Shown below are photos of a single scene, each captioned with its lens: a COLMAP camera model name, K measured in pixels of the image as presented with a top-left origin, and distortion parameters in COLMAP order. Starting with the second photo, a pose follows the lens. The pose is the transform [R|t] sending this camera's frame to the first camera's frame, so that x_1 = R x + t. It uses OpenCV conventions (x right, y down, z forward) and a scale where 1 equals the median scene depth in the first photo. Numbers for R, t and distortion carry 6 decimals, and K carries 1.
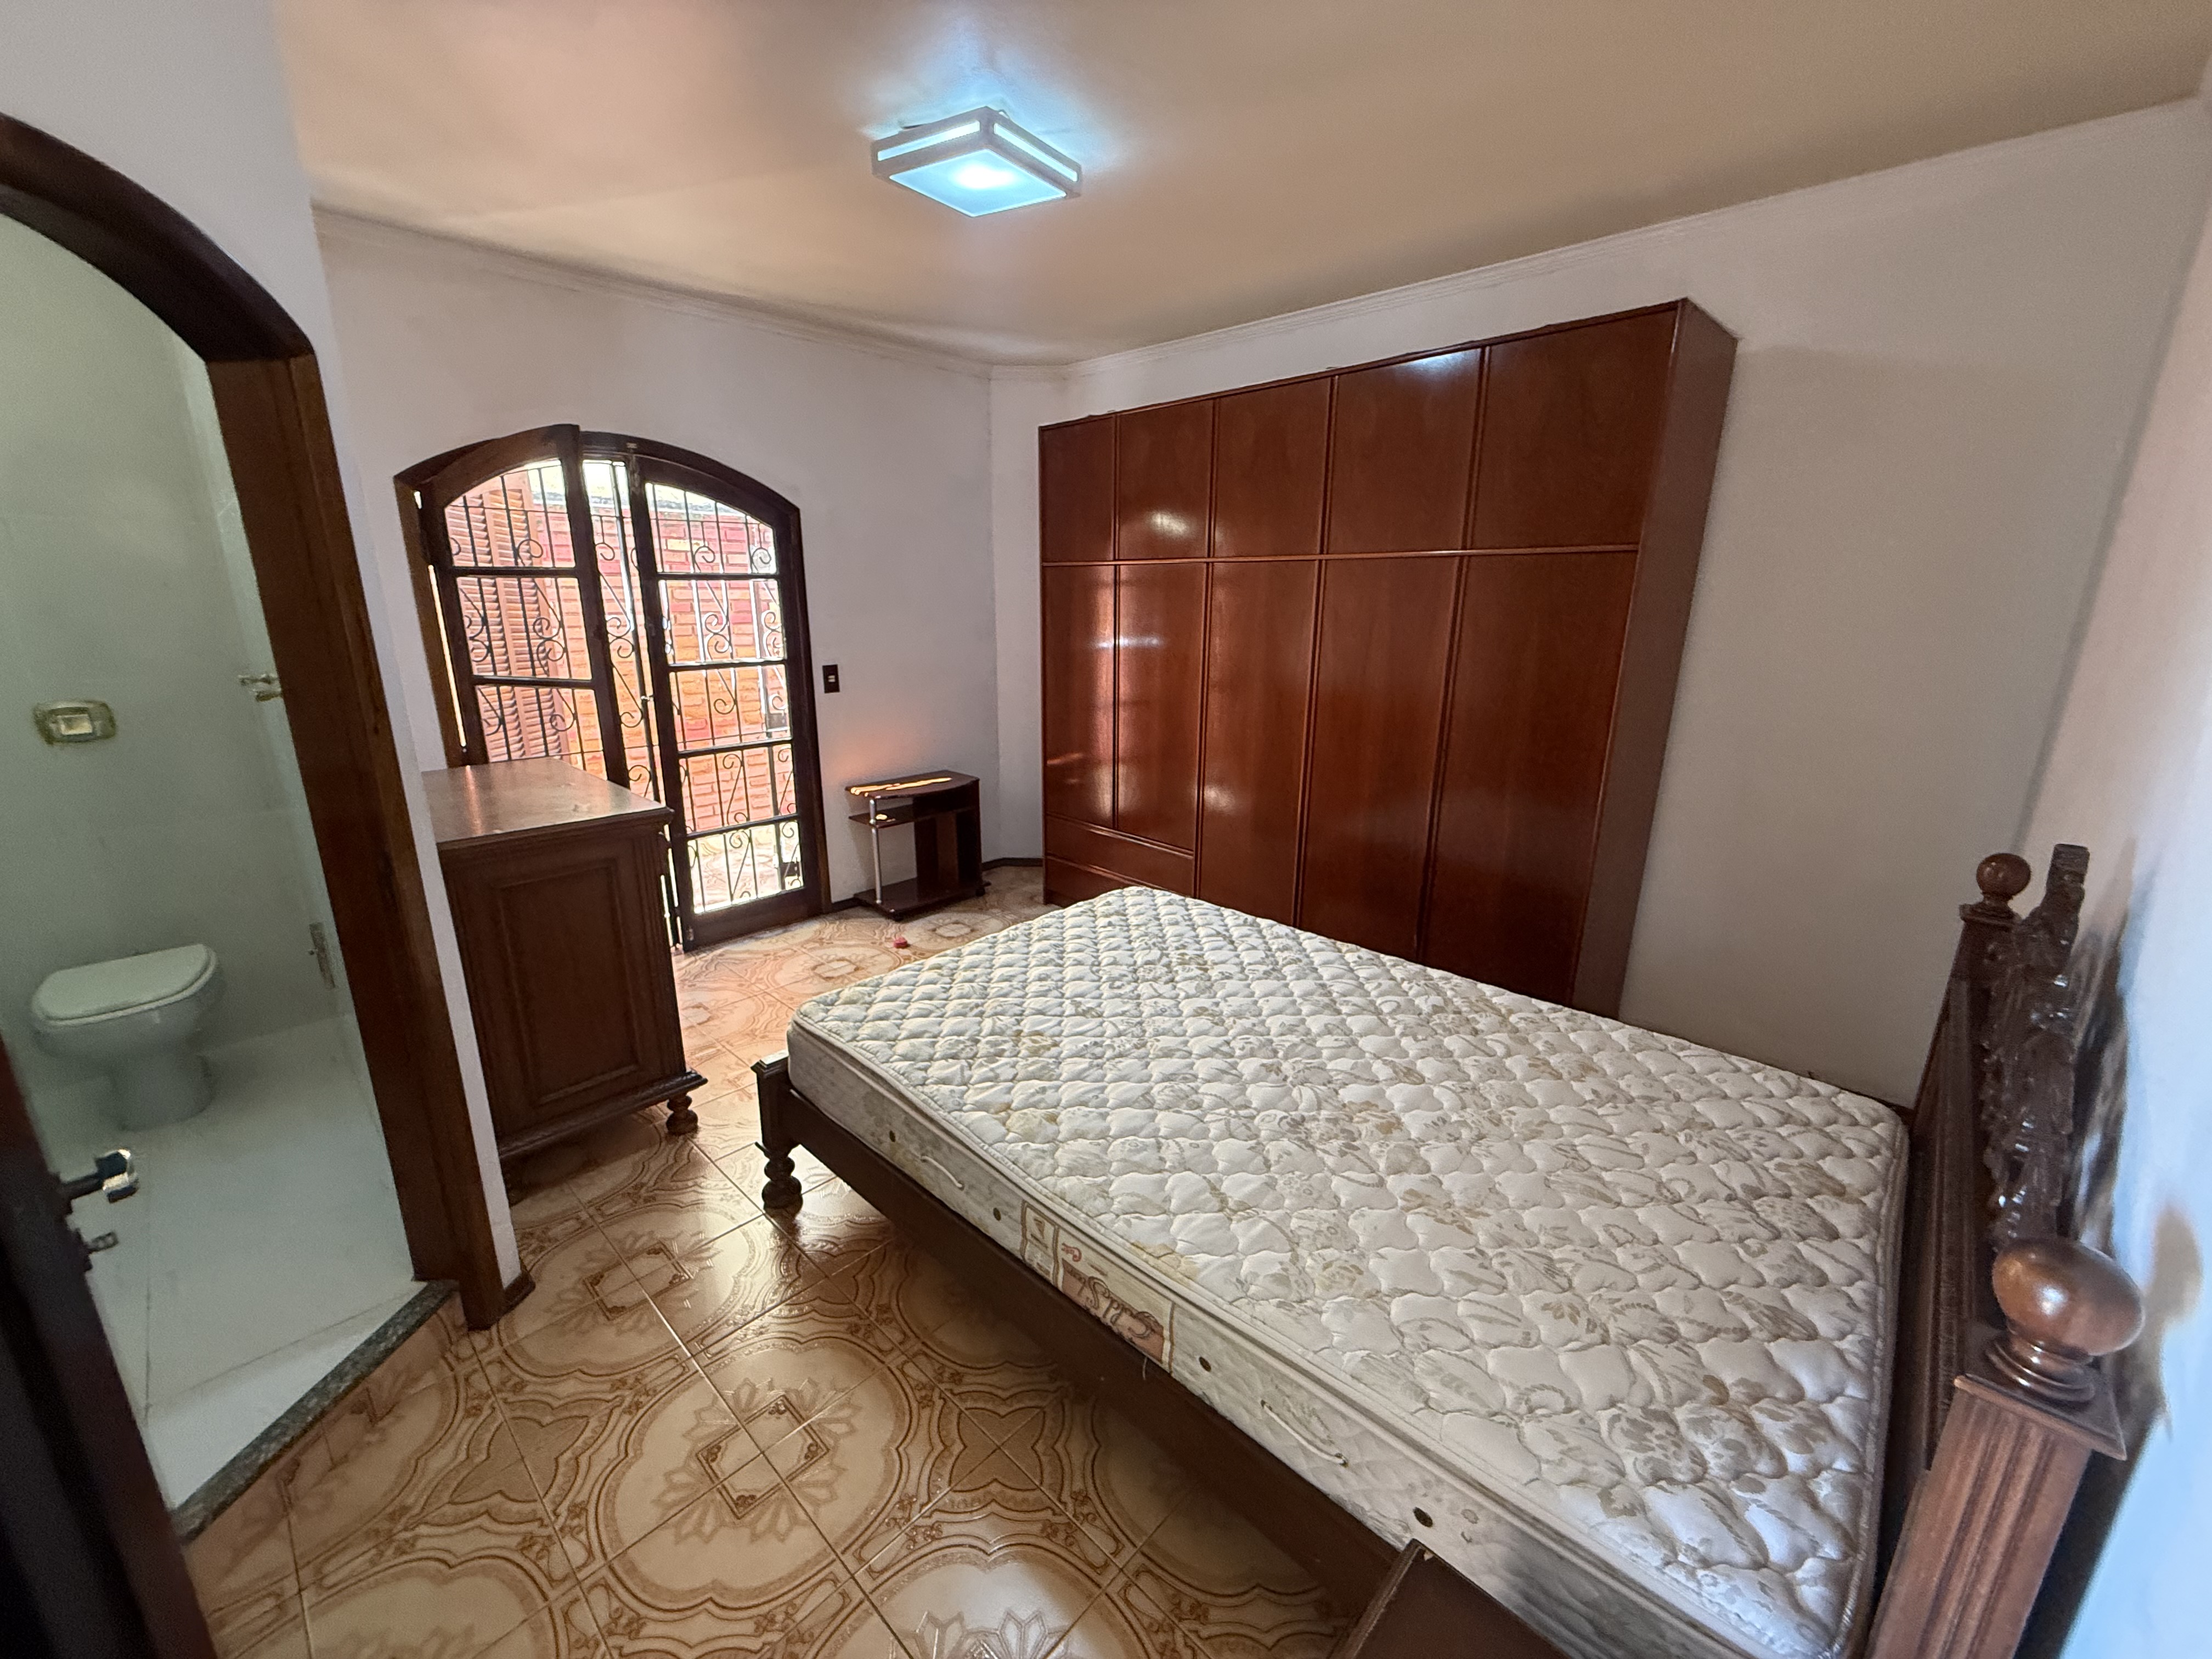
lens RADIAL K [[885.3, 0, 1103.6], [0, 885.3, 827.6], [0, 0, 1]] dist [-0.004000, 0.001174]
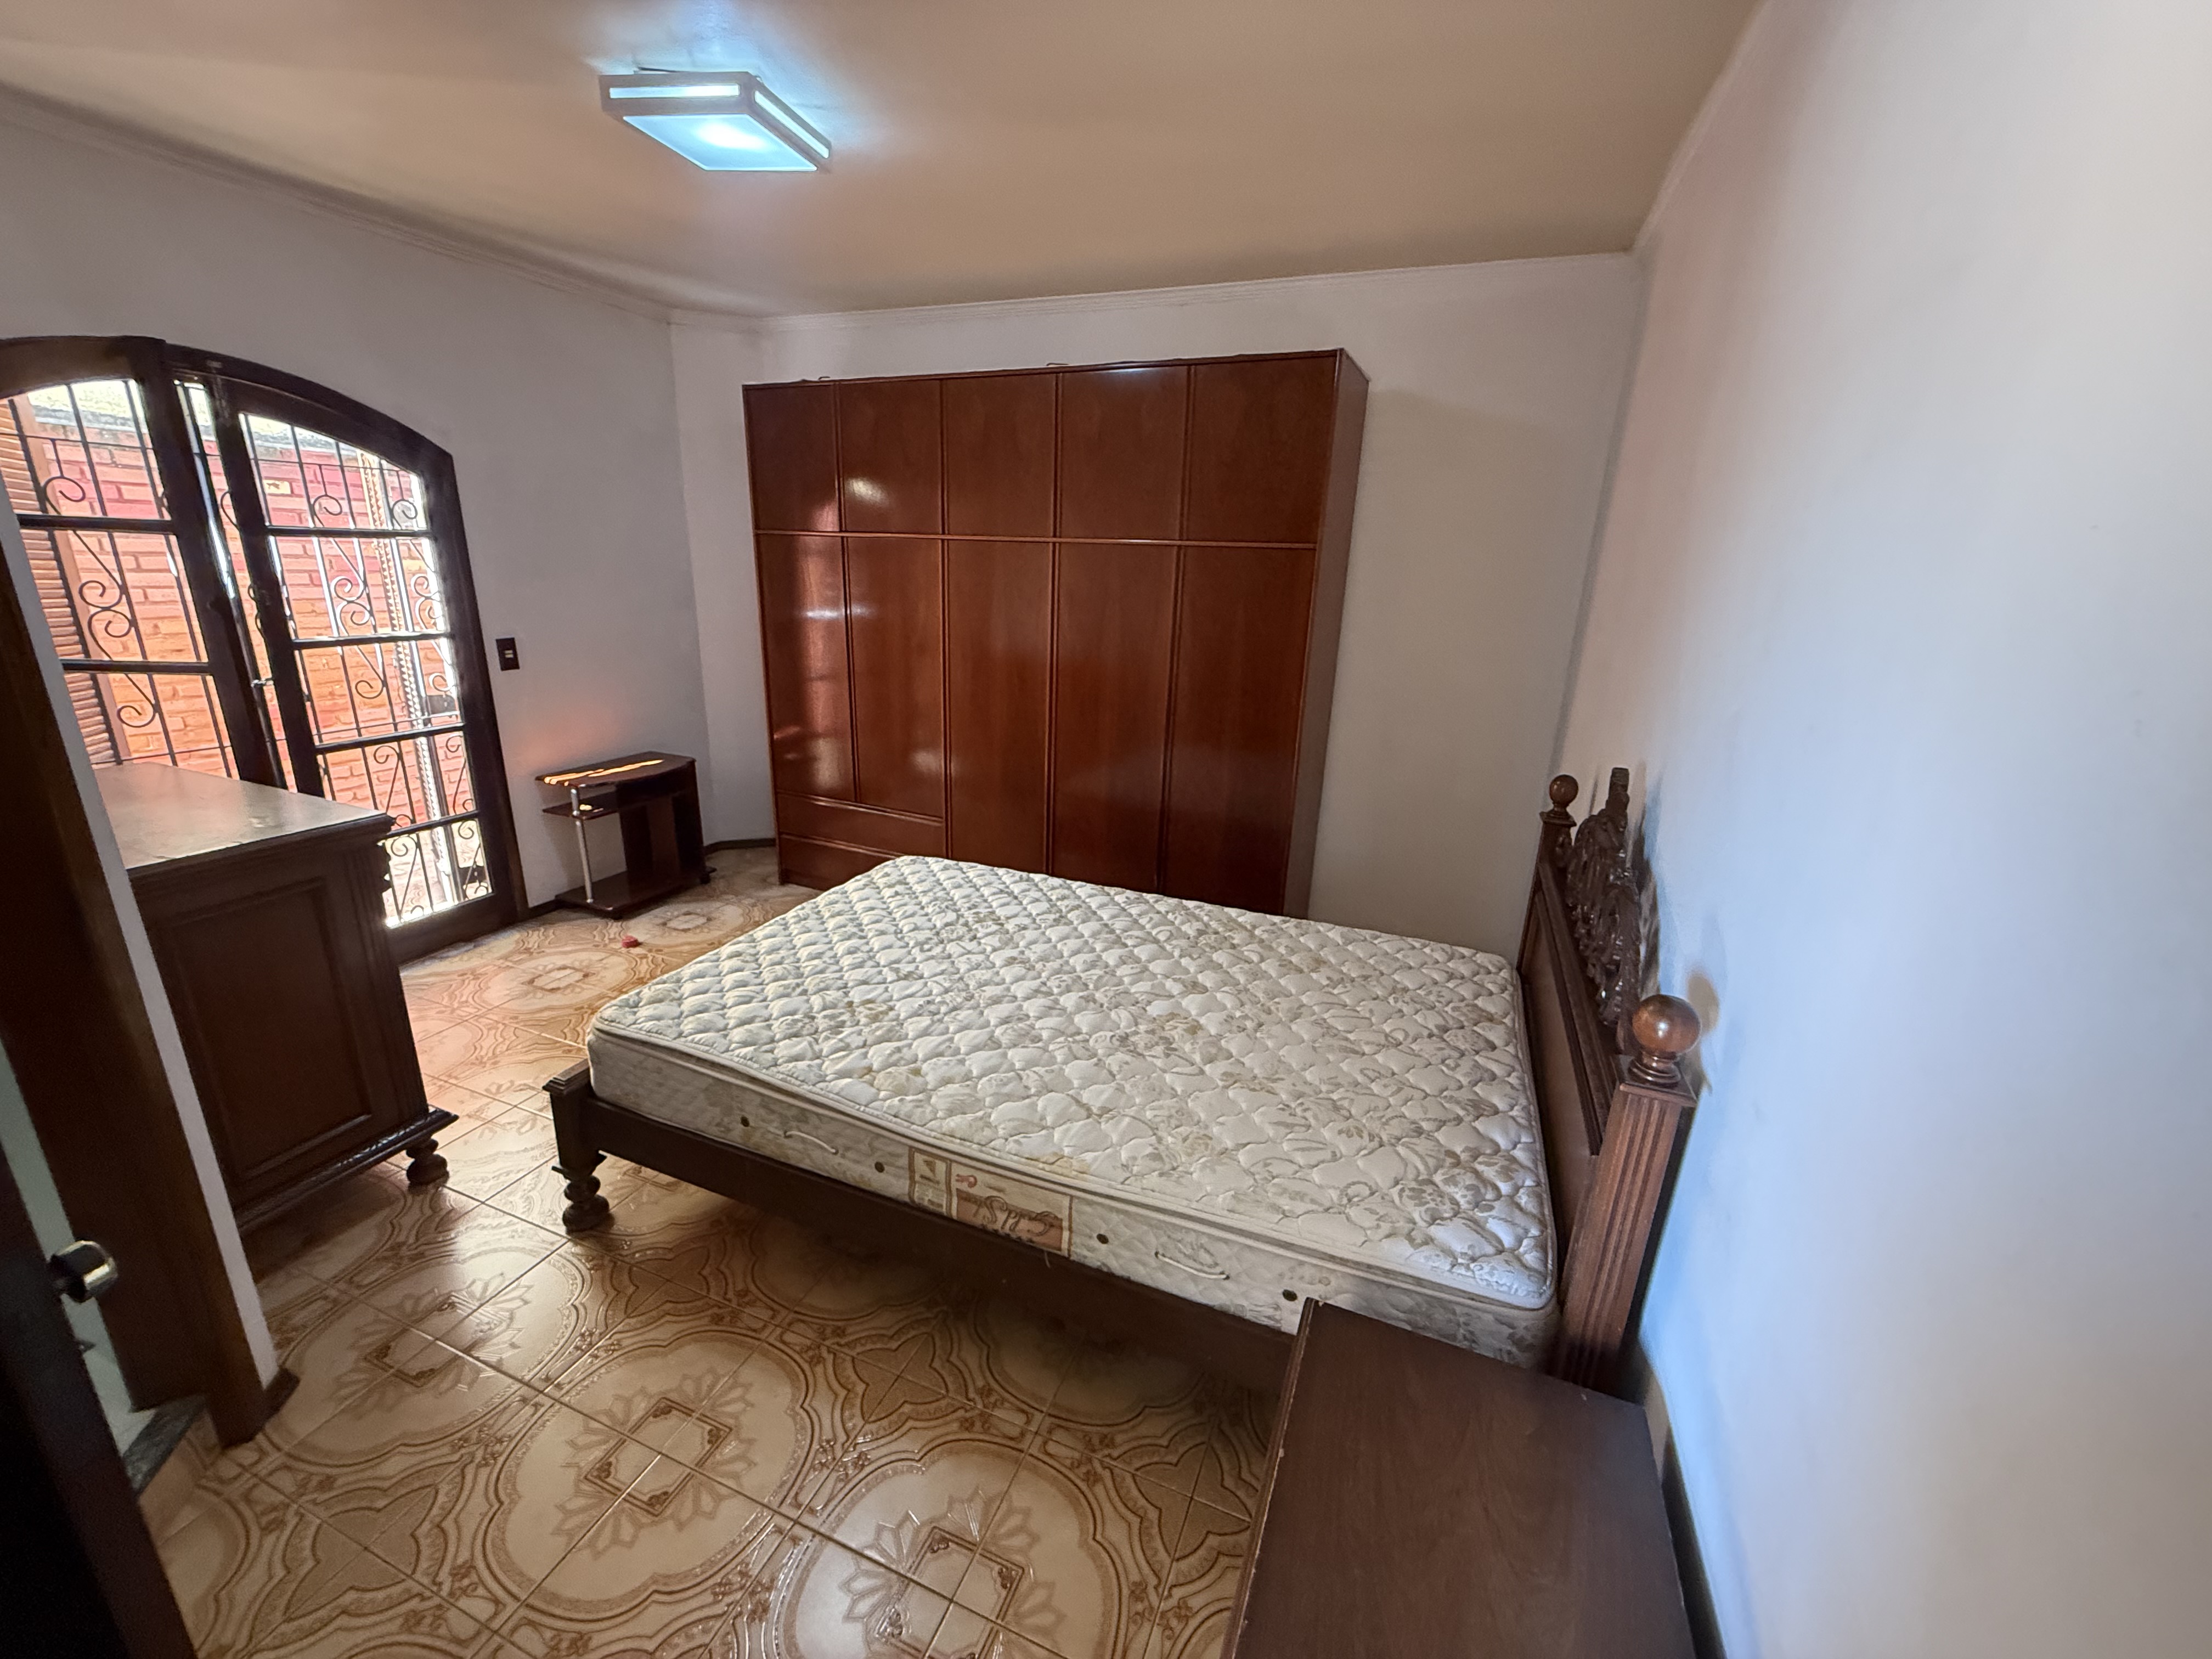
lens RADIAL K [[885.3, 0, 1106.8], [0, 885.3, 827.0], [0, 0, 1]] dist [-0.004000, 0.001174]
pose [[0.928090, -0.081427, 0.363343, -0.195181], [0.066333, 0.996343, 0.053852, -0.011989], [-0.366400, -0.025878, 0.930098, -0.078087]]
